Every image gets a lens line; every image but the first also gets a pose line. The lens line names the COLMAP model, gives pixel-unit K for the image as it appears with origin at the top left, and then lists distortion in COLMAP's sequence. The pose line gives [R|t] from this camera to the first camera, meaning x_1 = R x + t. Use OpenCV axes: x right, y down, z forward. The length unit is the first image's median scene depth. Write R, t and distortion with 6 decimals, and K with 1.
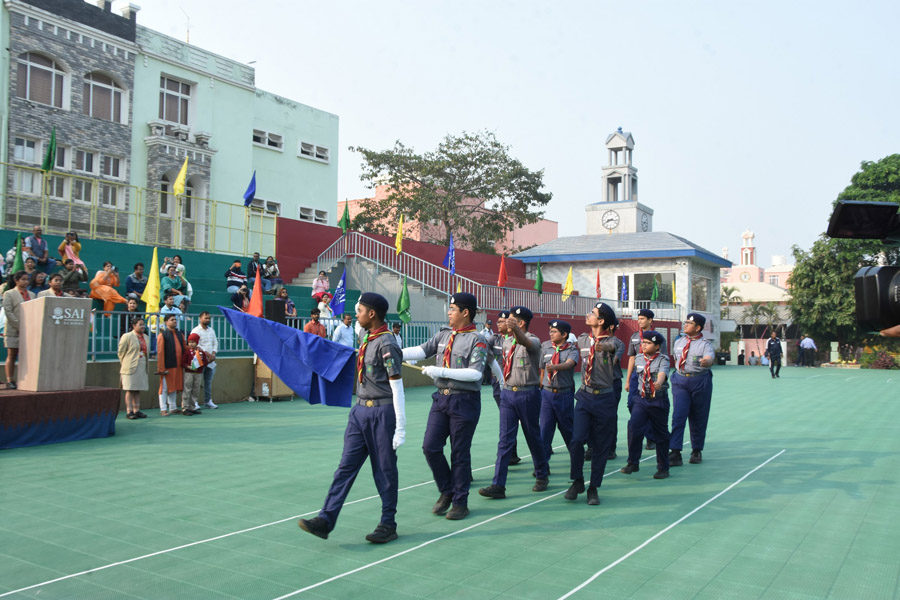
lens RADIAL K [[777.3, 0, 451.2], [0, 777.3, 305.5], [0, 0, 1]] dist [-0.141375, 0.167738]
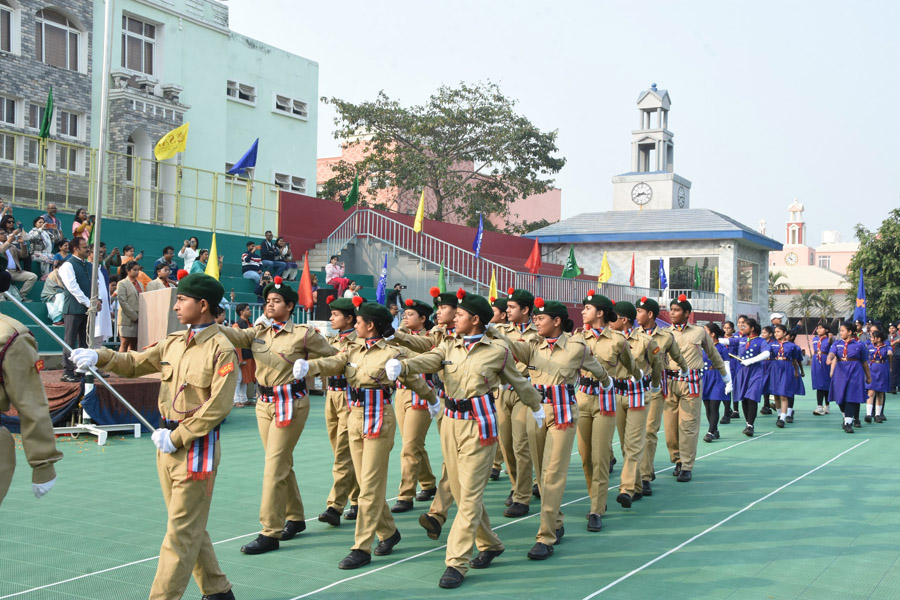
lens RADIAL K [[990.7, 0, 449.8], [0, 990.7, 307.6], [0, 0, 1]] dist [-0.049203, 0.300386]
pose [[0.999063, 0.009403, 0.042238, -0.057753], [-0.010212, 0.999768, 0.018968, -0.003792], [-0.042050, -0.019382, 0.998927, -0.100752]]
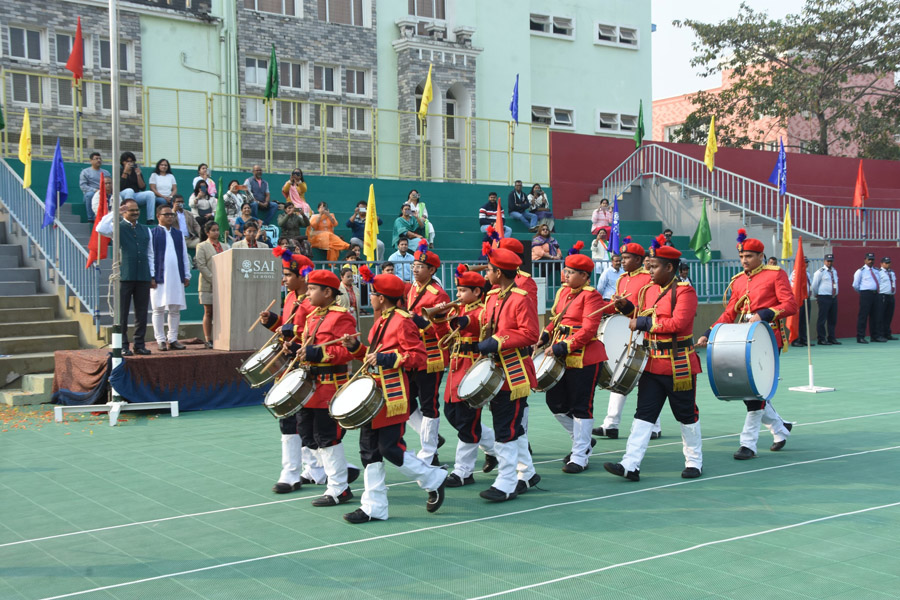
lens RADIAL K [[1055.6, 0, 452.5], [0, 1055.6, 303.4], [0, 0, 1]] dist [0.014422, 0.292876]
pose [[0.931480, -0.015681, -0.363455, 0.049841], [0.037211, 0.997937, 0.052312, -0.000749], [0.361885, -0.062252, 0.930142, -0.030194]]
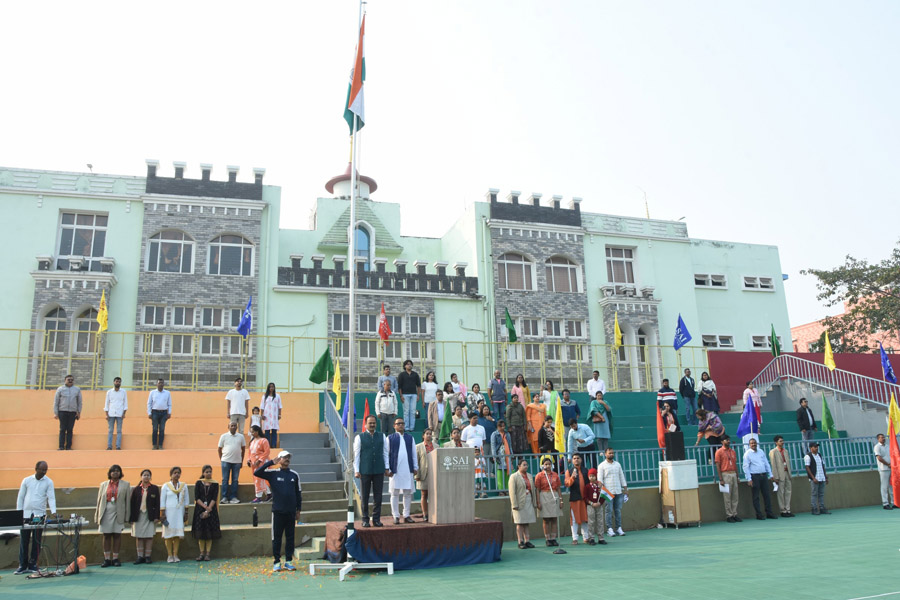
lens RADIAL K [[687.8, 0, 467.1], [0, 687.8, 301.1], [0, 0, 1]] dist [-0.159096, 0.118382]
pose [[0.784570, -0.185257, -0.591717, 0.062374], [0.067279, 0.974123, -0.215775, -0.000476], [0.616379, 0.129480, 0.776732, 0.028496]]
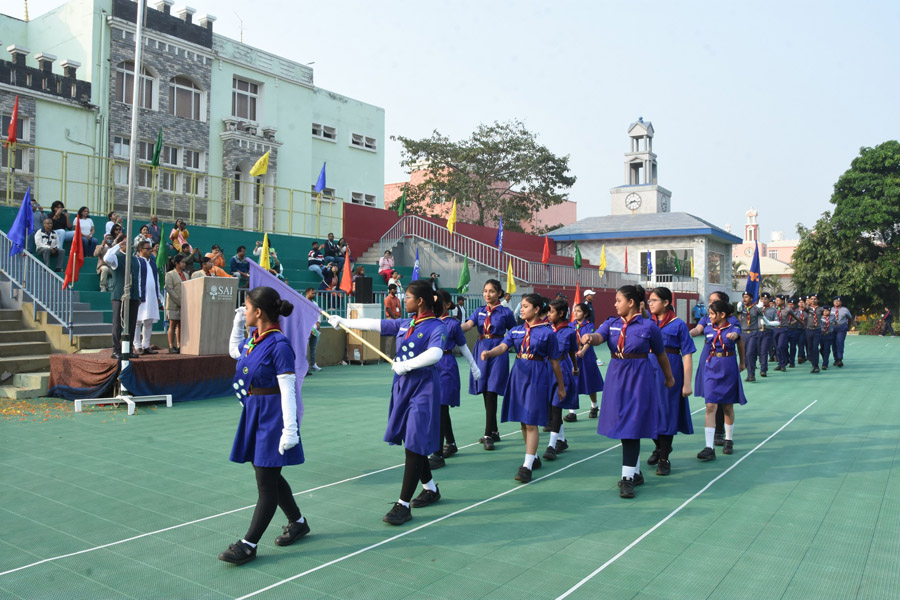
lens RADIAL K [[720.8, 0, 450.0], [0, 720.8, 300.0], [0, 0, 1]] dist [-0.167785, 0.148471]
pose [[0.999567, -0.006501, -0.028708, -0.030718], [0.007318, 0.999569, 0.028439, -0.001089], [0.028511, -0.028636, 0.999183, -0.031715]]
